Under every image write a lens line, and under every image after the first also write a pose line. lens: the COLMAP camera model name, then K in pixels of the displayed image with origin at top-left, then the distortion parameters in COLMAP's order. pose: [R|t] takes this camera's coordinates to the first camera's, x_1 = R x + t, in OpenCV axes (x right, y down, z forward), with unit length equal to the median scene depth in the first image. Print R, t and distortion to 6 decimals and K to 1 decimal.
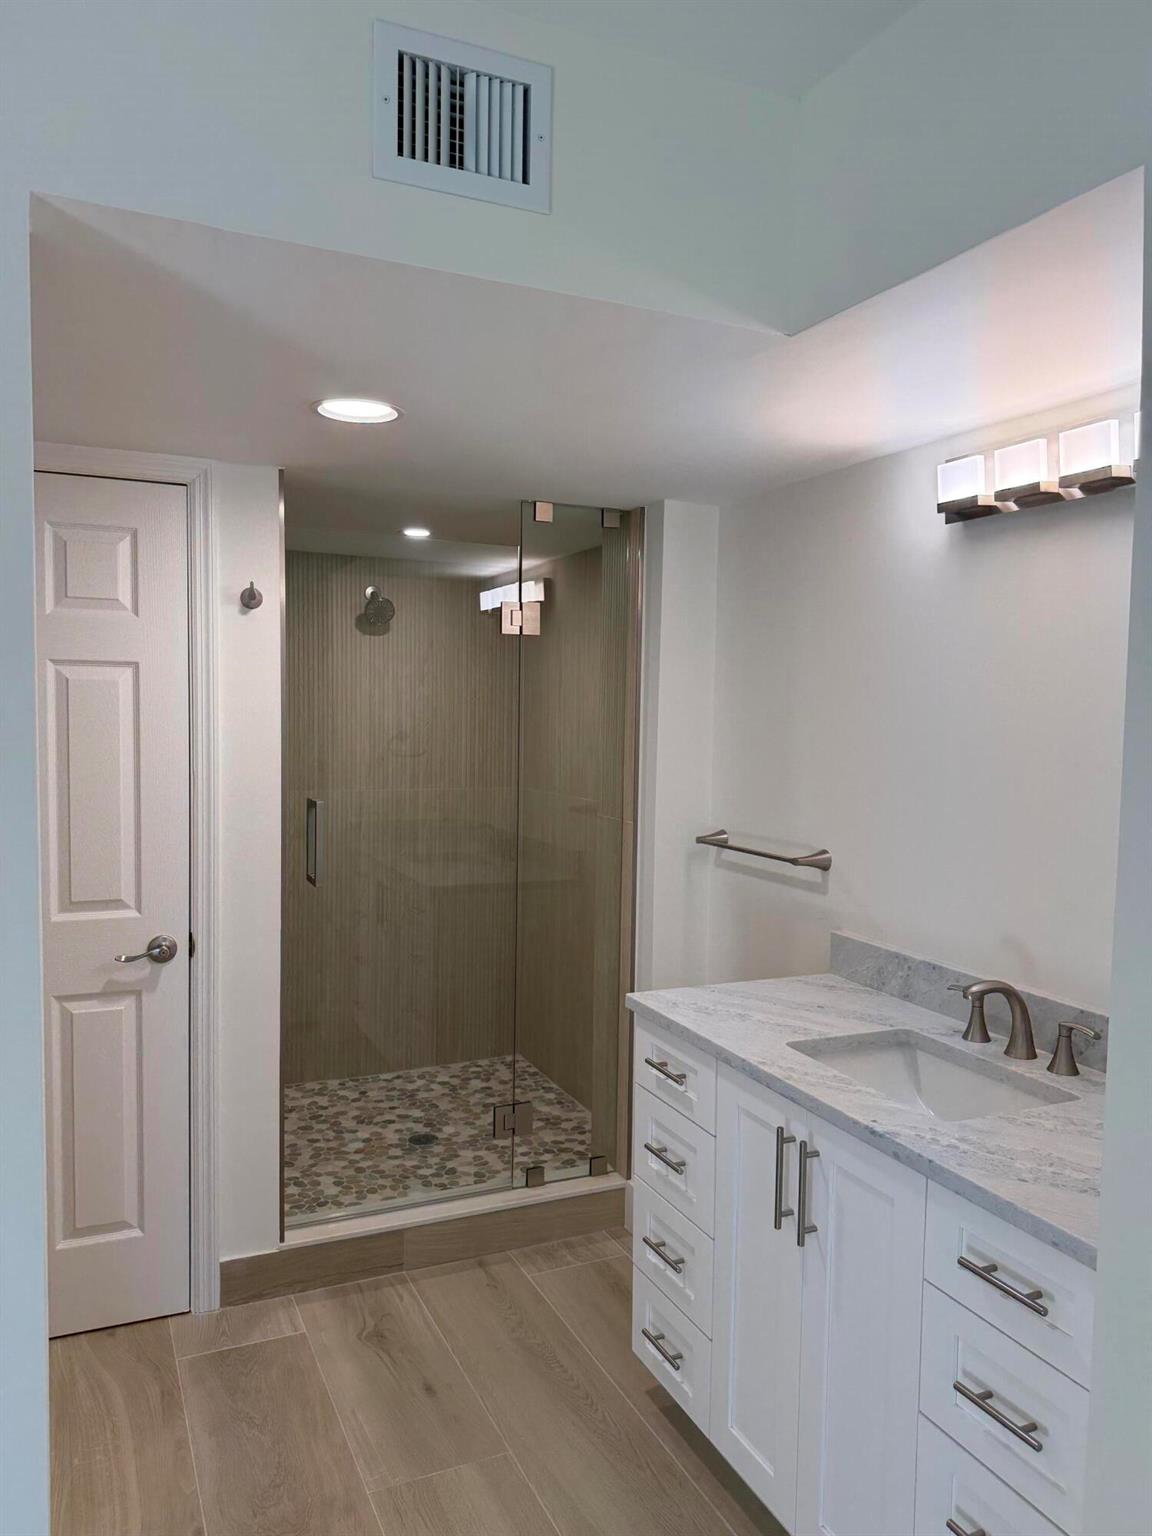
lens RADIAL K [[1080.3, 0, 560.1], [0, 1080.3, 759.4], [0, 0, 1]] dist [0.043717, -0.052696]
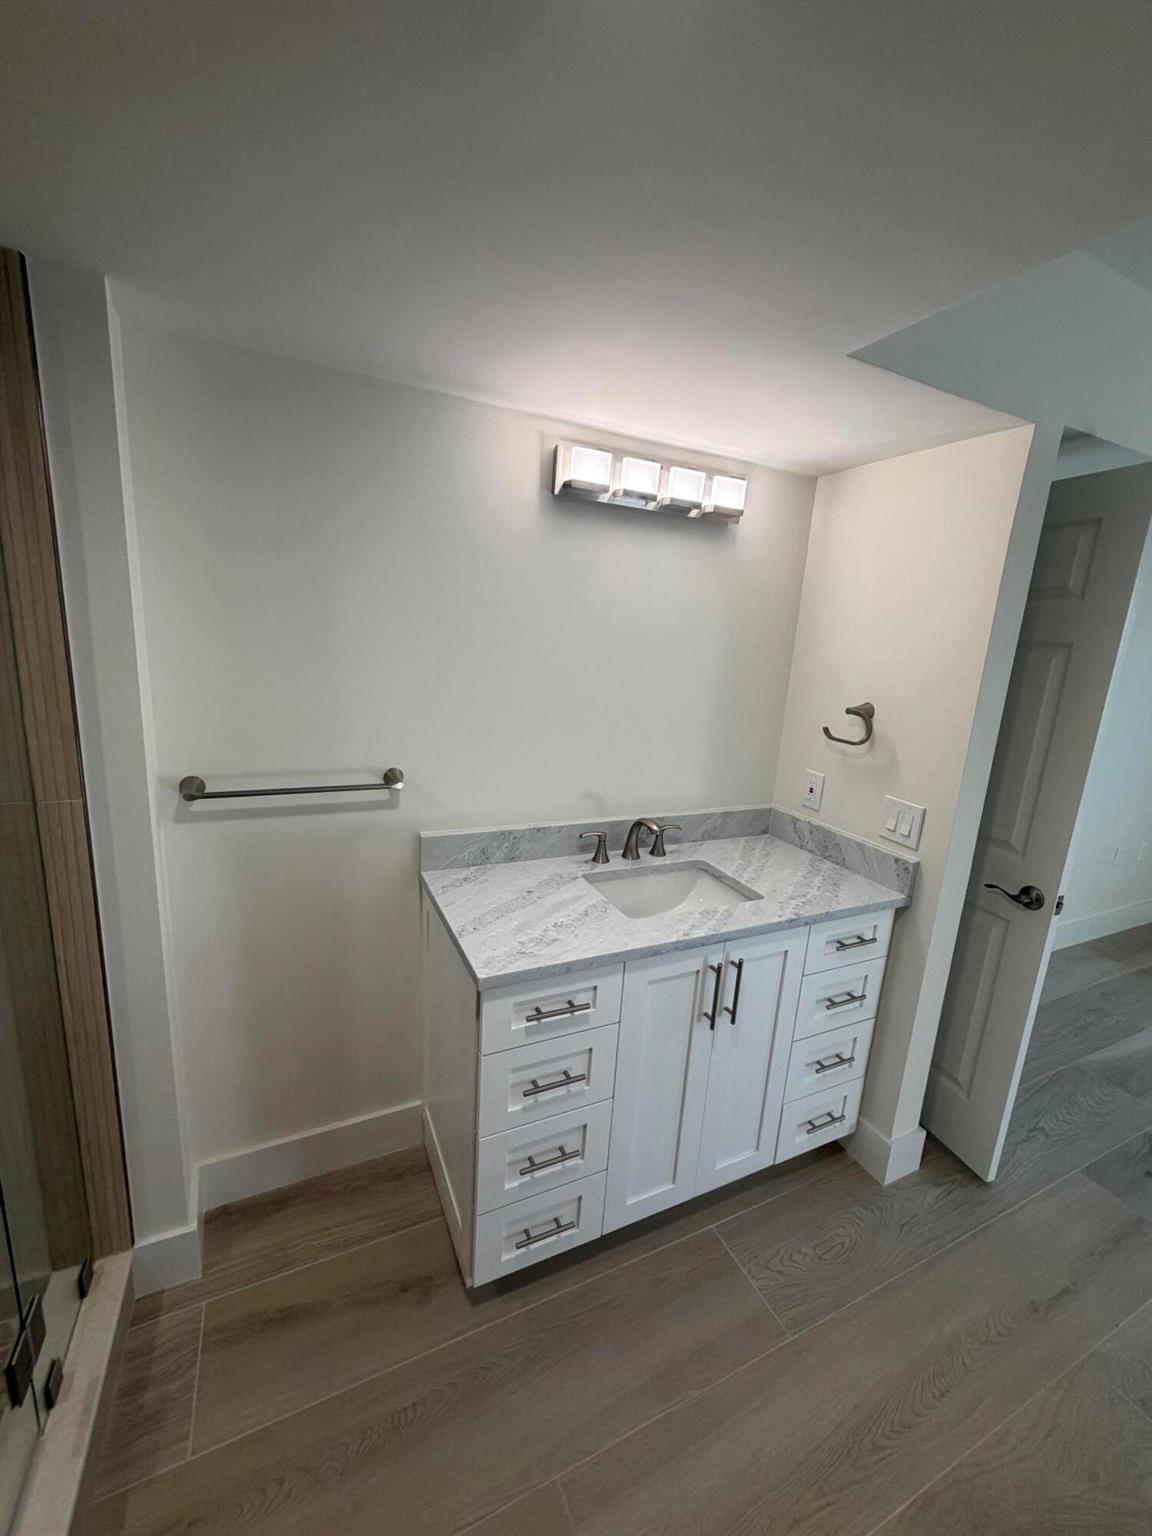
lens RADIAL K [[615.7, 0, 575.2], [0, 615.7, 757.4], [0, 0, 1]] dist [-0.000002, 0.000142]
pose [[-0.013684, -0.222643, 0.974804, -0.415090], [-0.012227, 0.974860, 0.222484, -0.077242], [-0.999832, -0.008874, -0.016062, 0.986207]]
